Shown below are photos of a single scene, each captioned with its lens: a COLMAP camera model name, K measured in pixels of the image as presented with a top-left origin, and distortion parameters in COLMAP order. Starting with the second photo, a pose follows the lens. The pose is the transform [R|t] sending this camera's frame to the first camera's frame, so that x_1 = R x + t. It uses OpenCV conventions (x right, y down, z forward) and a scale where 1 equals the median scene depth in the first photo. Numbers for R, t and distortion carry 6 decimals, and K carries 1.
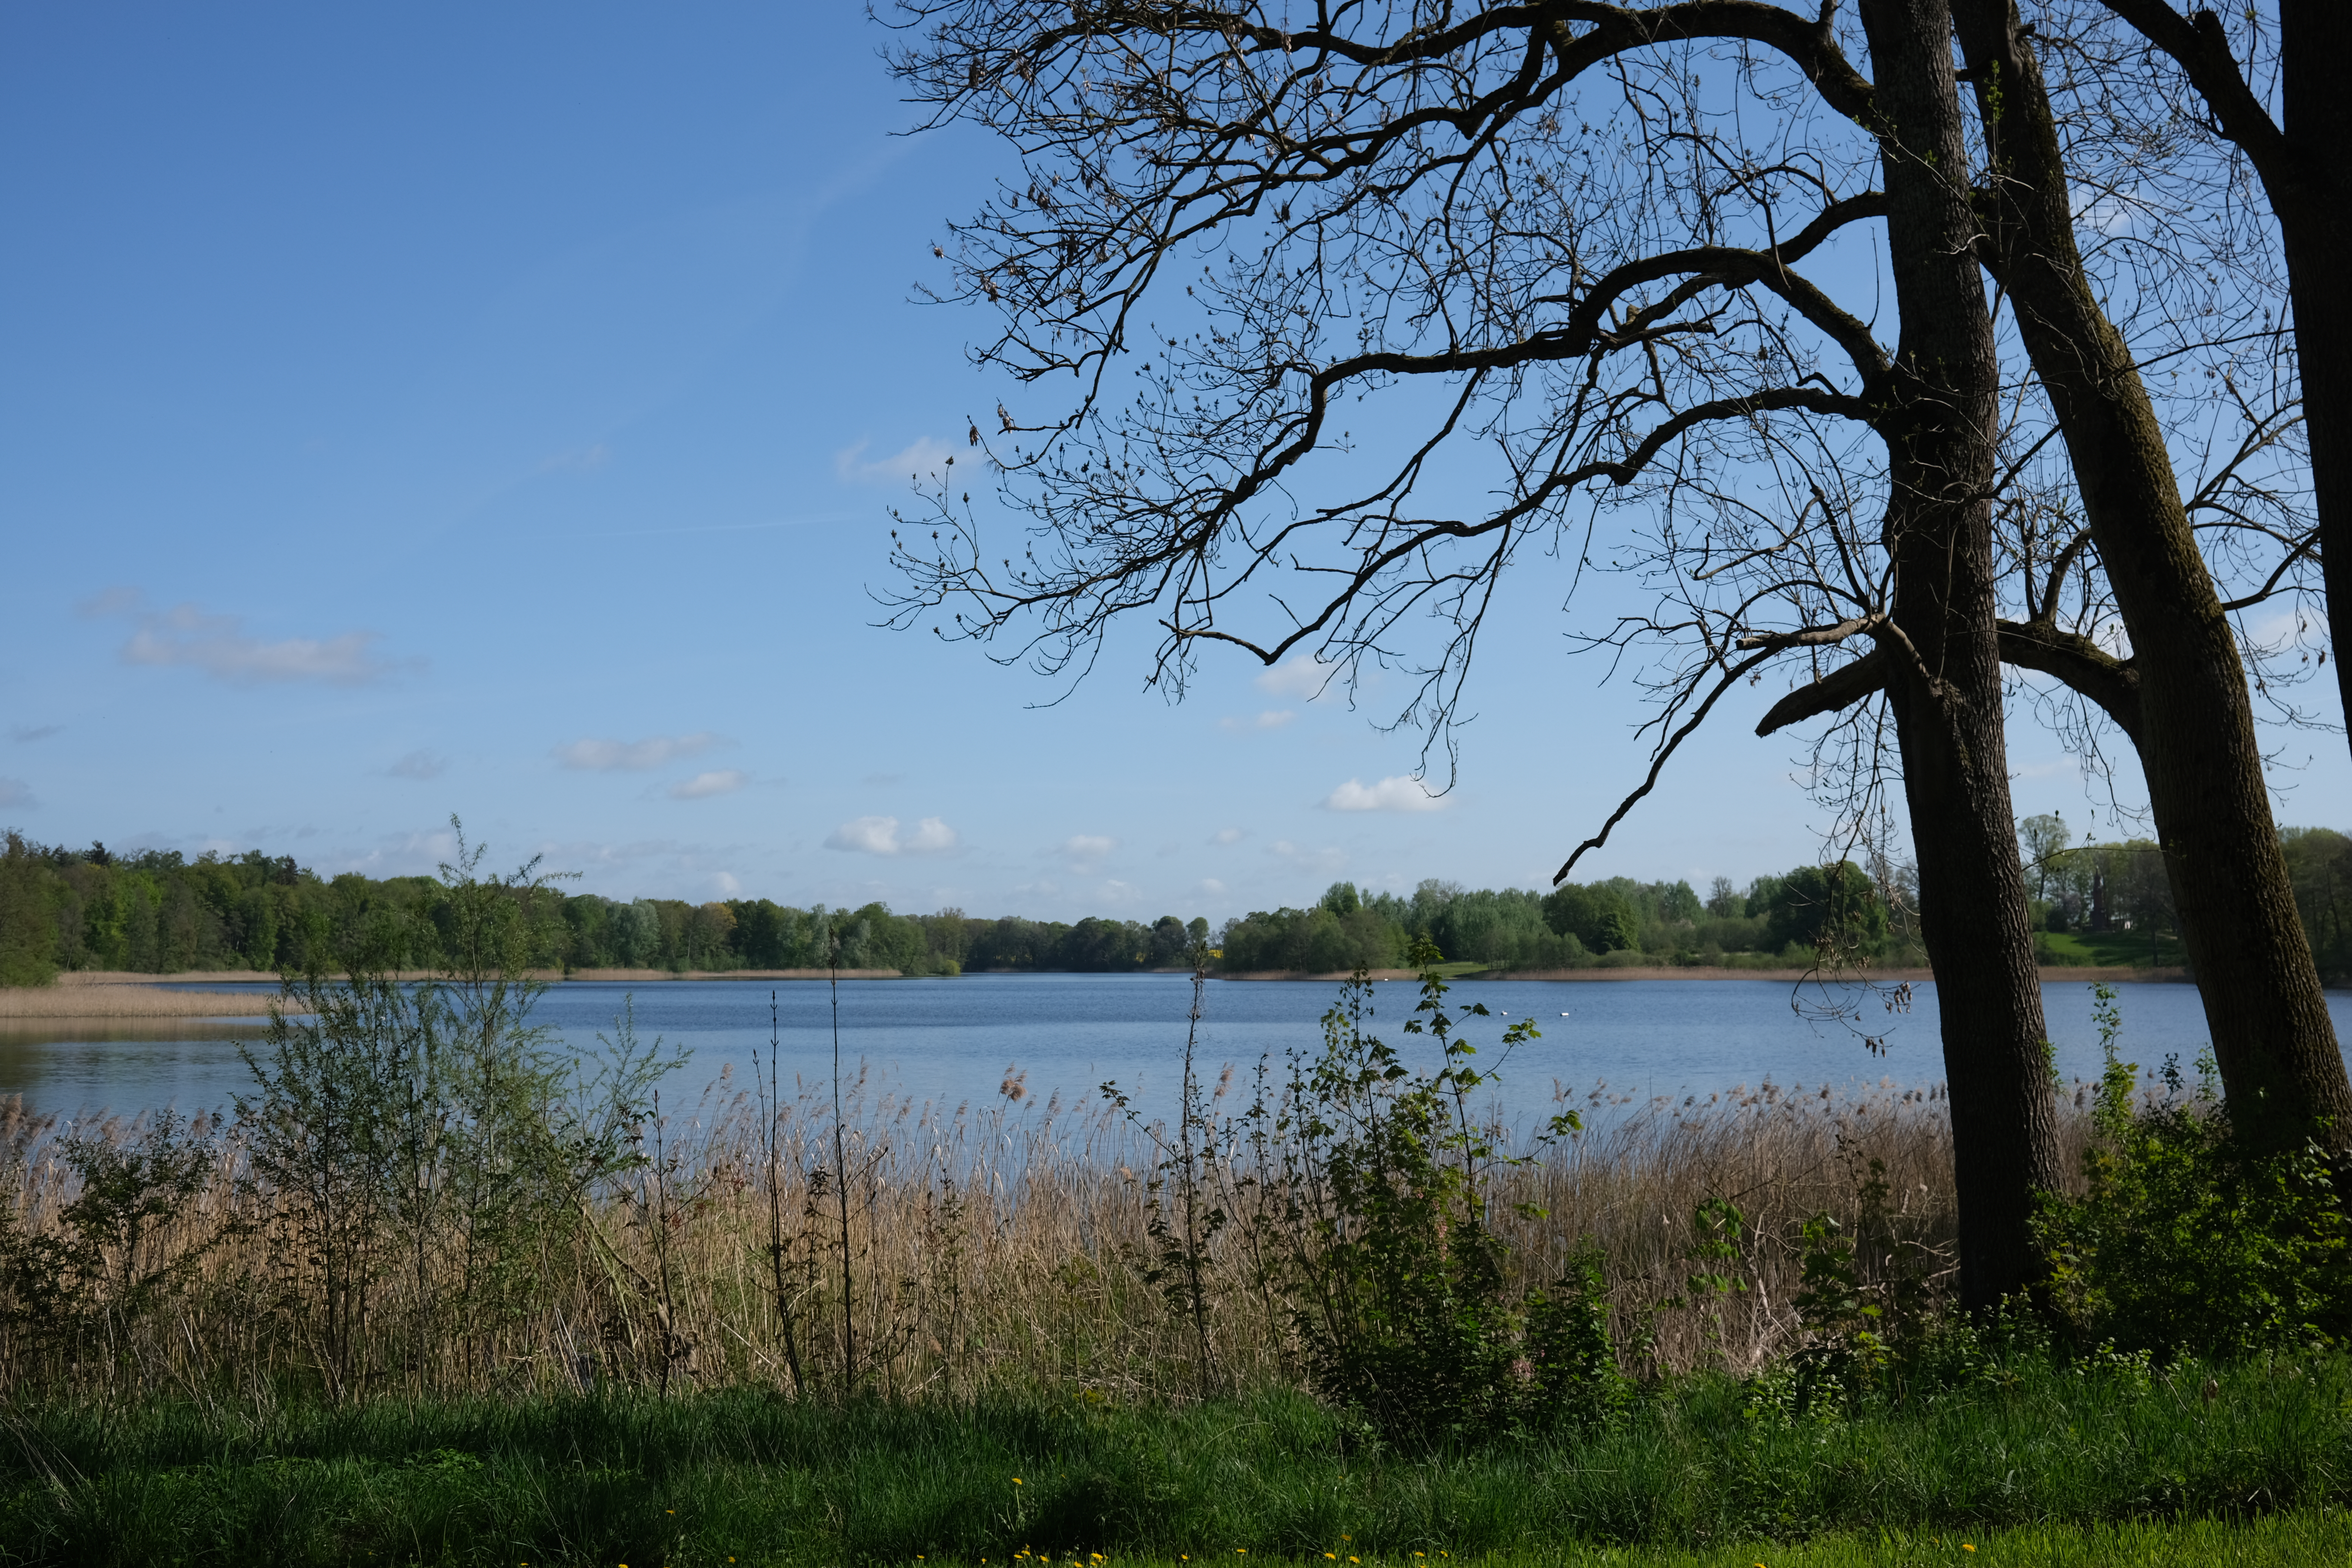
lens RADIAL K [[2316.2, 0, 1168.9], [0, 2316.2, 798.9], [0, 0, 1]] dist [-0.046707, 0.000000]
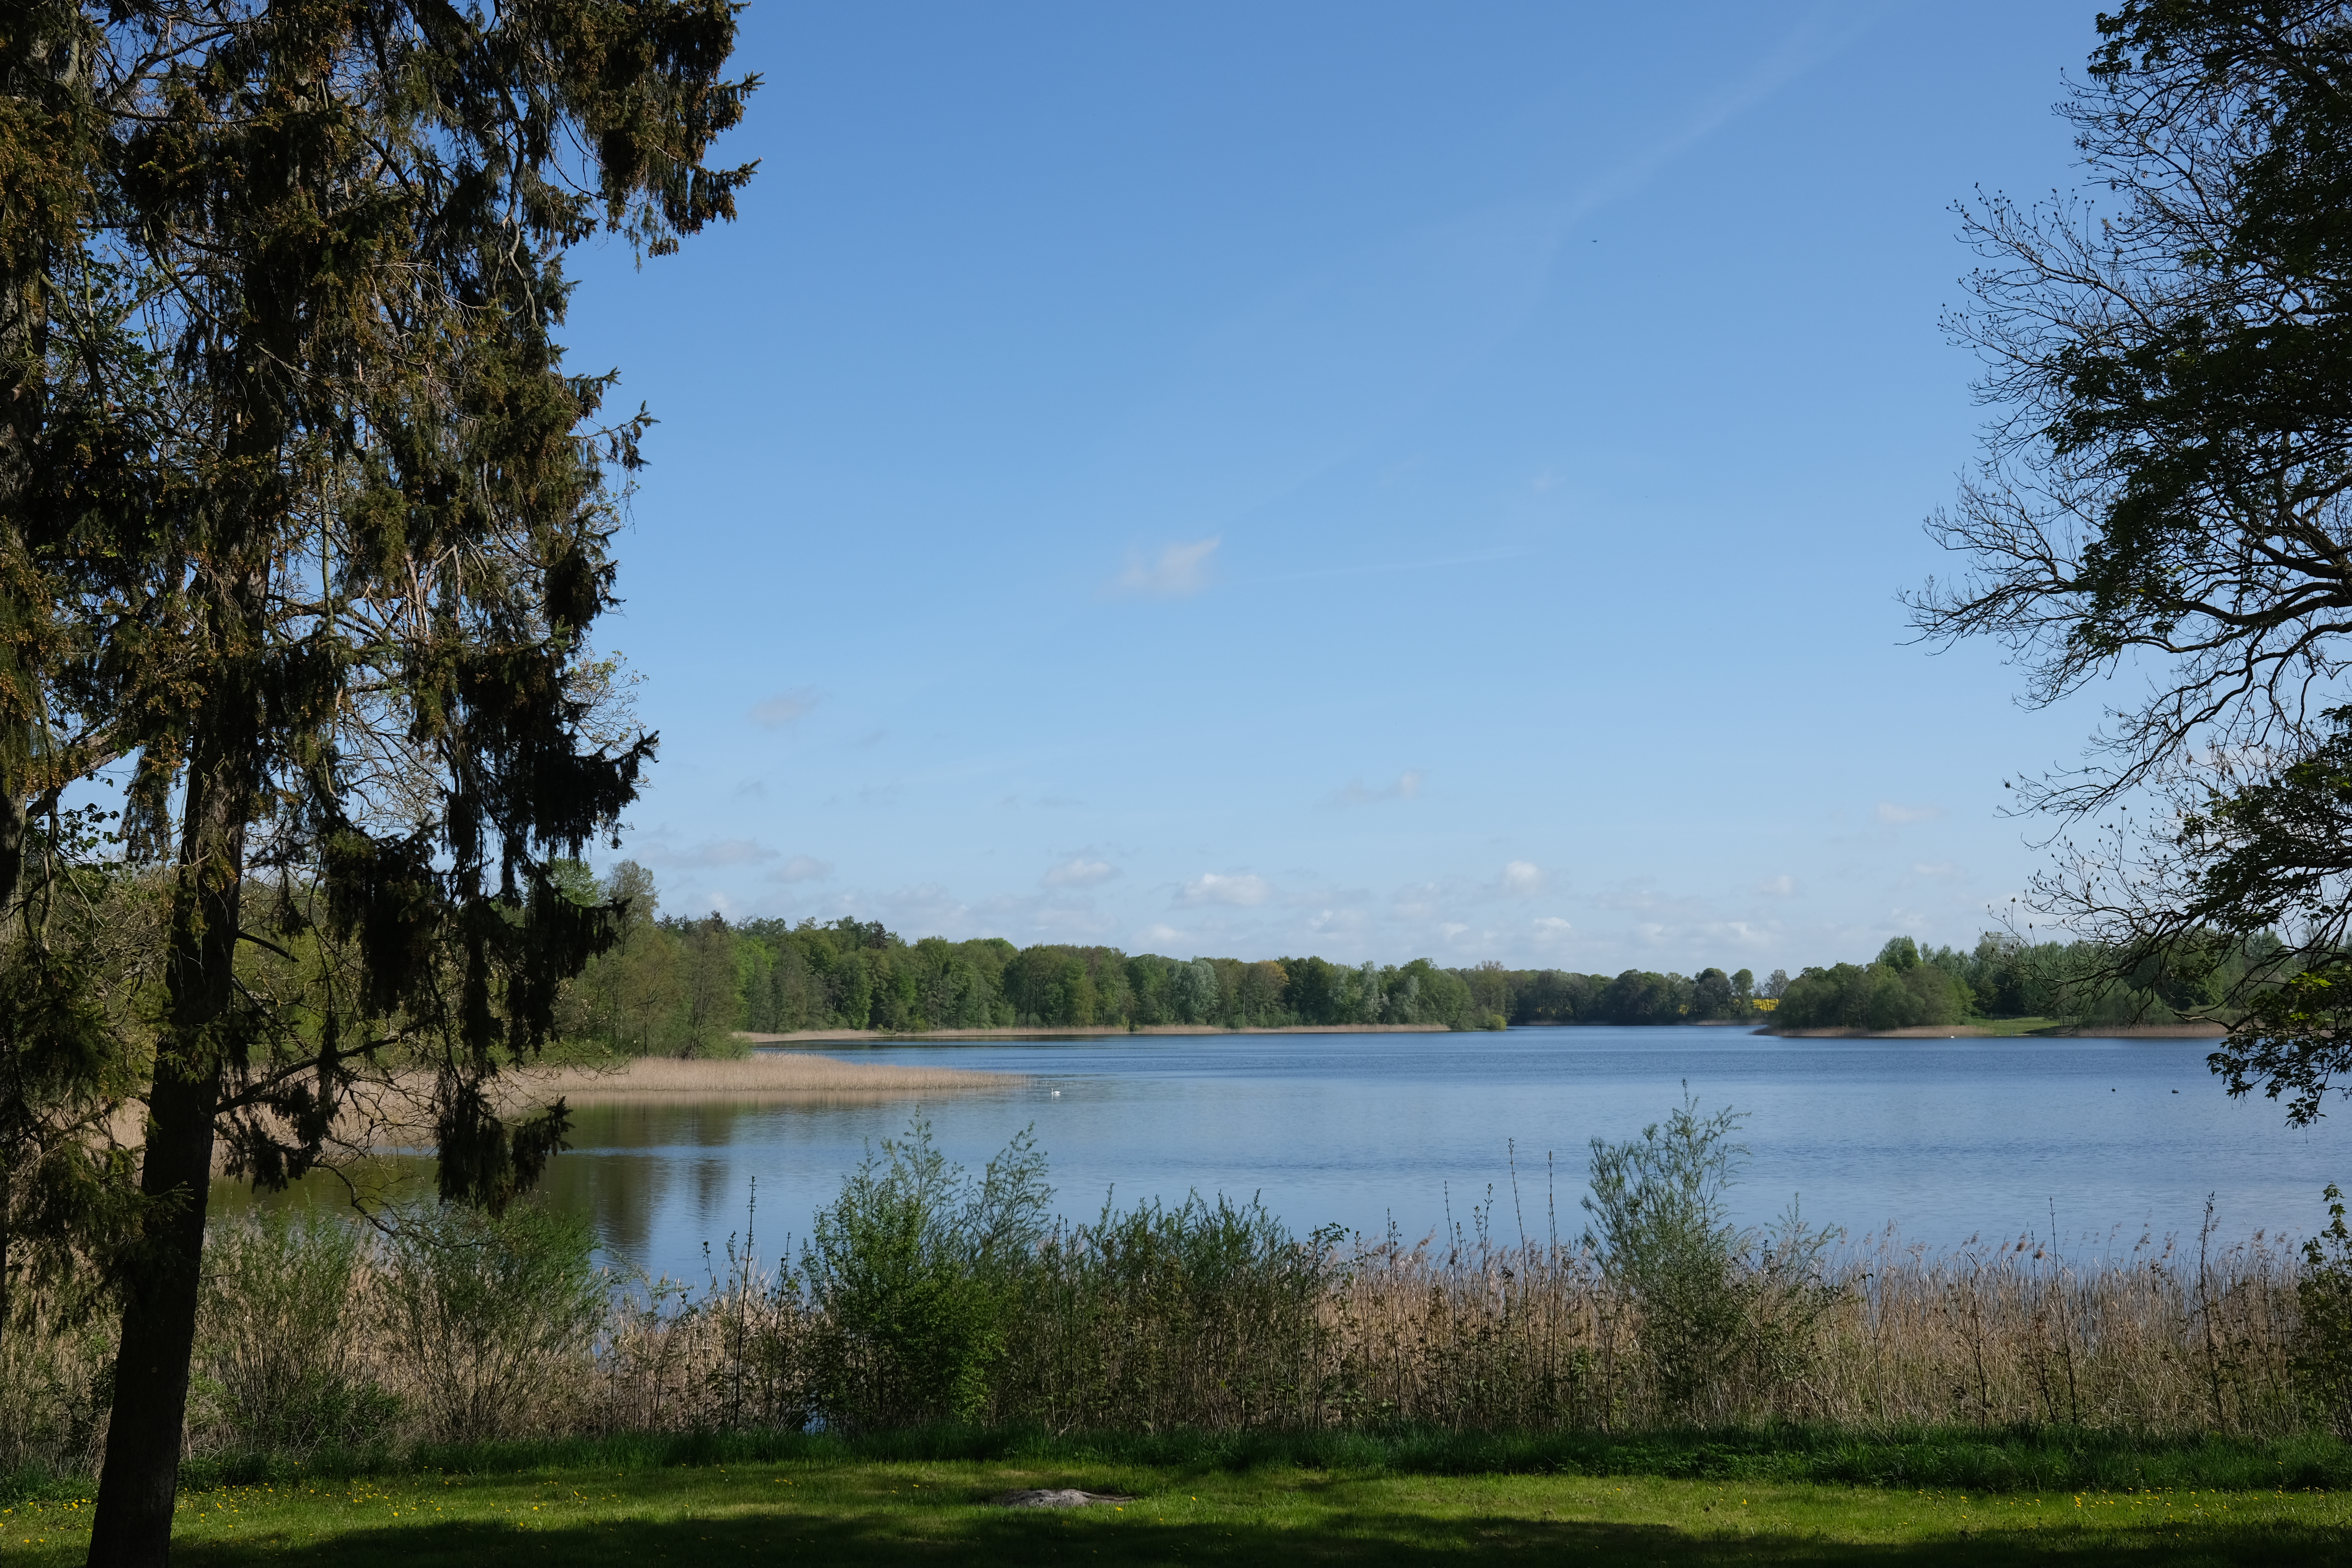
lens RADIAL K [[2316.2, 0, 1169.7], [0, 2316.2, 780.7], [0, 0, 1]] dist [-0.046707, 0.000000]
pose [[0.975154, -0.024708, -0.220145, -0.322617], [0.018499, 0.999372, -0.030219, -0.187853], [0.220753, 0.025395, 0.974999, -0.836621]]
